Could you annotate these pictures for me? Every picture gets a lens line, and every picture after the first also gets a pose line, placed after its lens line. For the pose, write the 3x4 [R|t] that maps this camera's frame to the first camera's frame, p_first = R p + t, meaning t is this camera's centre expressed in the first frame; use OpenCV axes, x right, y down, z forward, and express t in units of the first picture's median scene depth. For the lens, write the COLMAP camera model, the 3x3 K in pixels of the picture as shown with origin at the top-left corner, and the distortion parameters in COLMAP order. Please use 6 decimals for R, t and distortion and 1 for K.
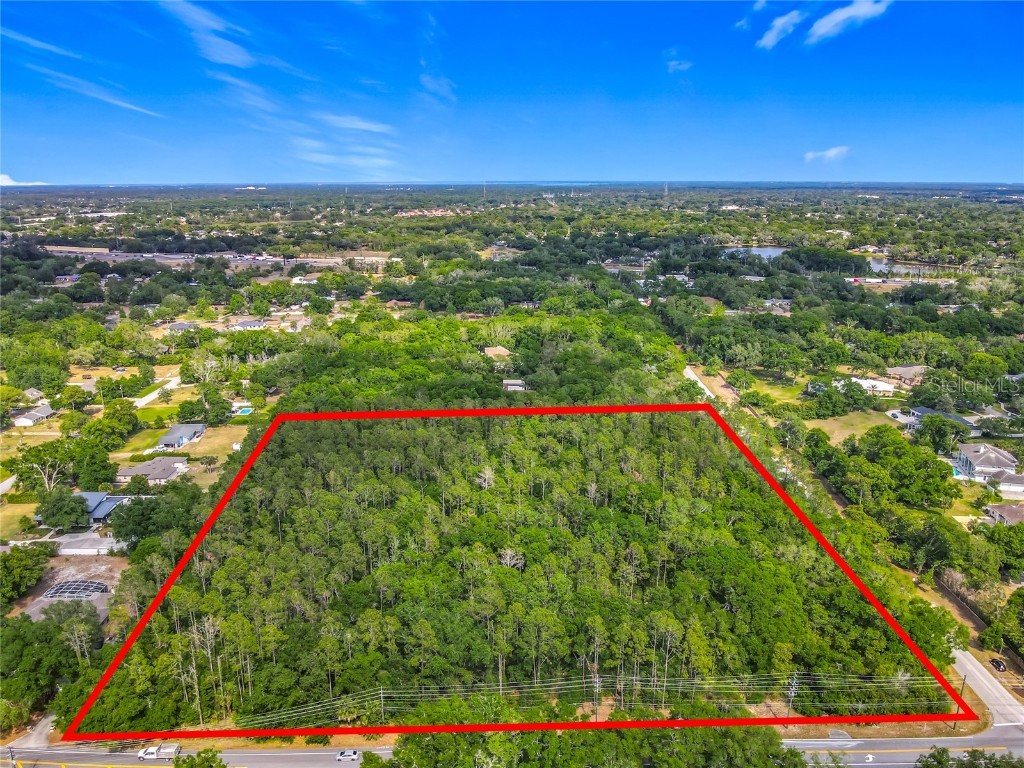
lens RADIAL K [[750.4, 0, 512.0], [0, 750.4, 384.0], [0, 0, 1]] dist [-0.035656, 0.006074]
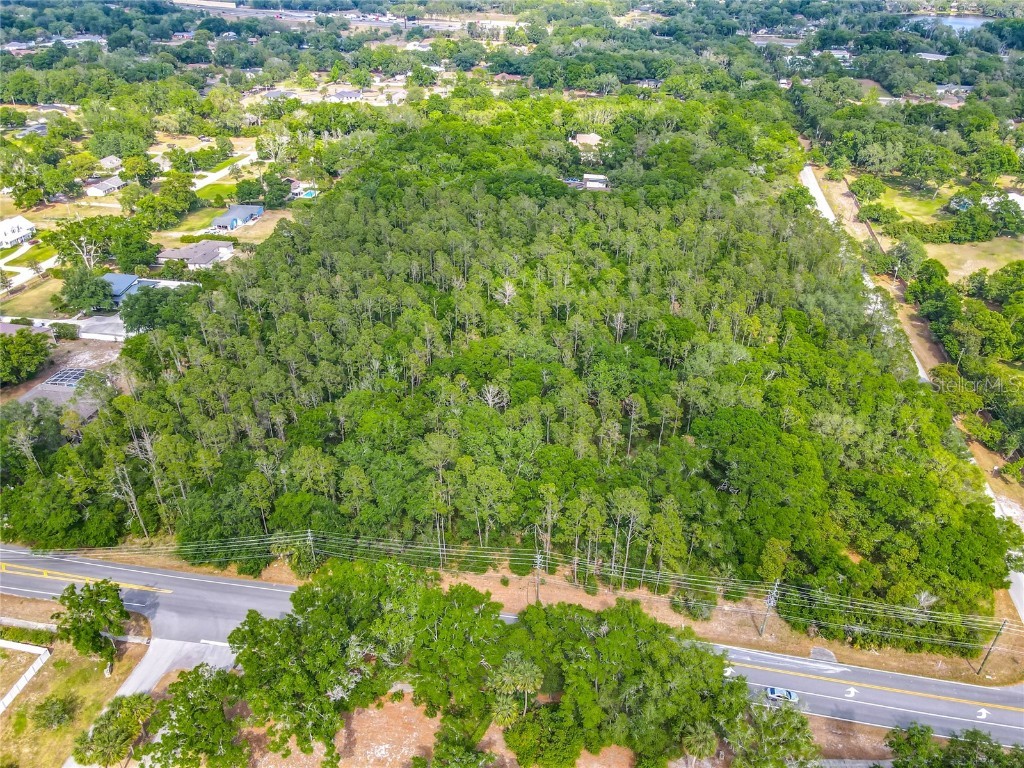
lens RADIAL K [[730.6, 0, 512.0], [0, 730.6, 384.0], [0, 0, 1]] dist [0.017776, -0.006692]
pose [[0.982026, 0.100567, -0.159719, 0.066569], [-0.050760, 0.955769, 0.289707, -0.014314], [0.181790, -0.276392, 0.943695, 0.079542]]
